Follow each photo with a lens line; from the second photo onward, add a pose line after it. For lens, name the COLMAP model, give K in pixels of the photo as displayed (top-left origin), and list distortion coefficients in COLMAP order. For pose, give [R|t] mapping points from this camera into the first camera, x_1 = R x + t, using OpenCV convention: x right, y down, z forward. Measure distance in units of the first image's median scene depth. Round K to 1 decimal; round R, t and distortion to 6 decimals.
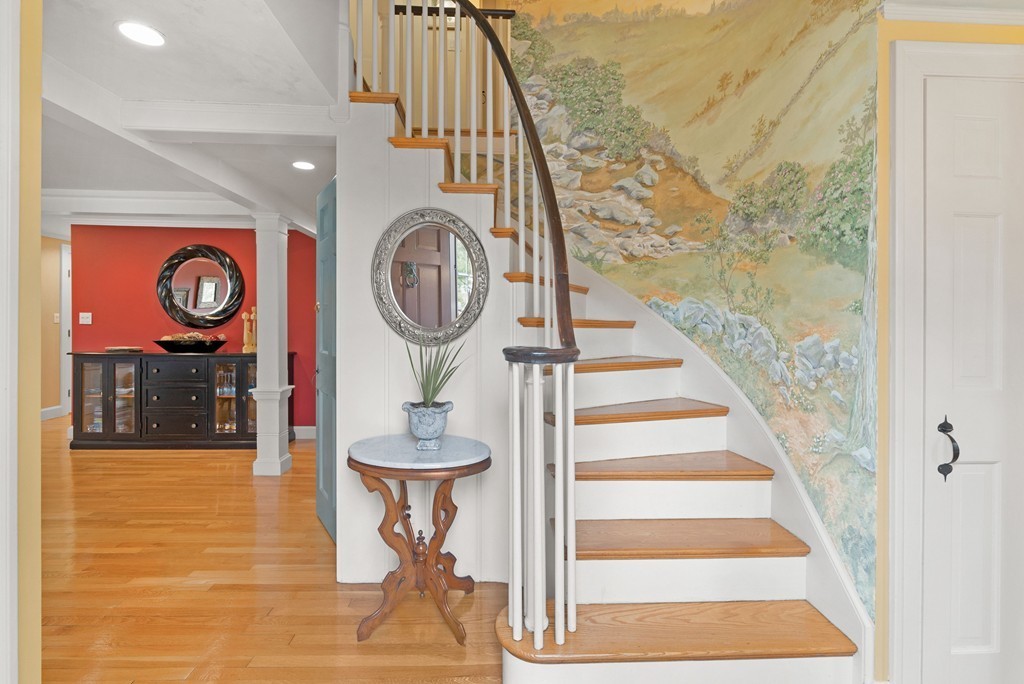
lens RADIAL K [[460.6, 0, 513.8], [0, 460.6, 332.5], [0, 0, 1]] dist [0.000942, 0.000186]
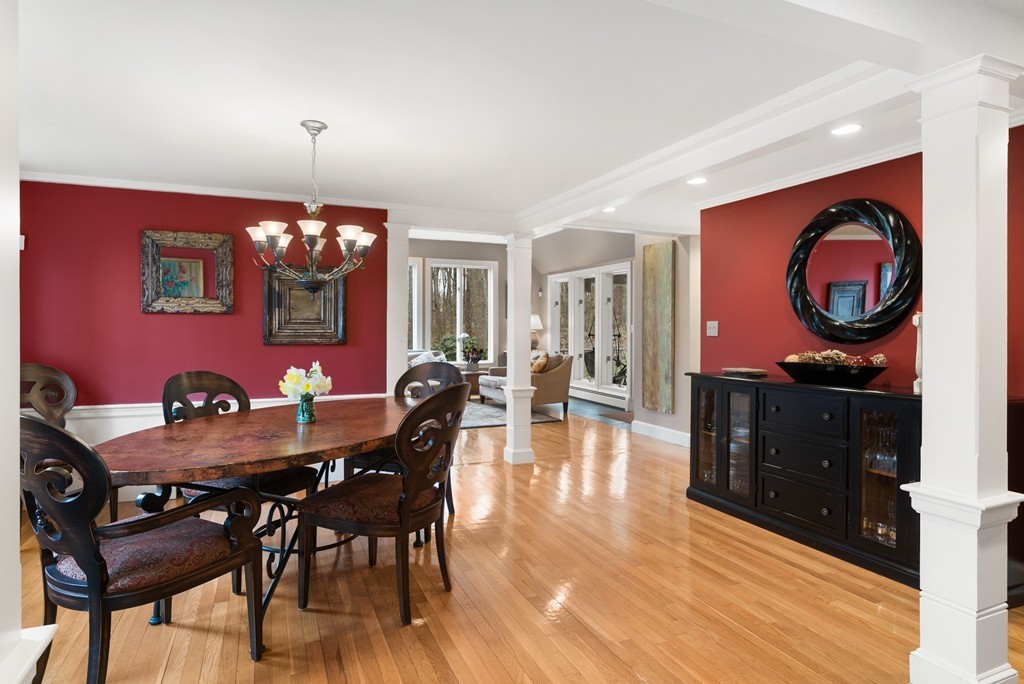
lens RADIAL K [[585.7, 0, 515.3], [0, 585.7, 337.6], [0, 0, 1]] dist [0.025327, 0.000277]
pose [[0.361661, 0.002948, -0.932305, -0.134718], [-0.007262, 0.999974, 0.000345, -0.013656], [0.932281, 0.006646, 0.361673, 0.347554]]
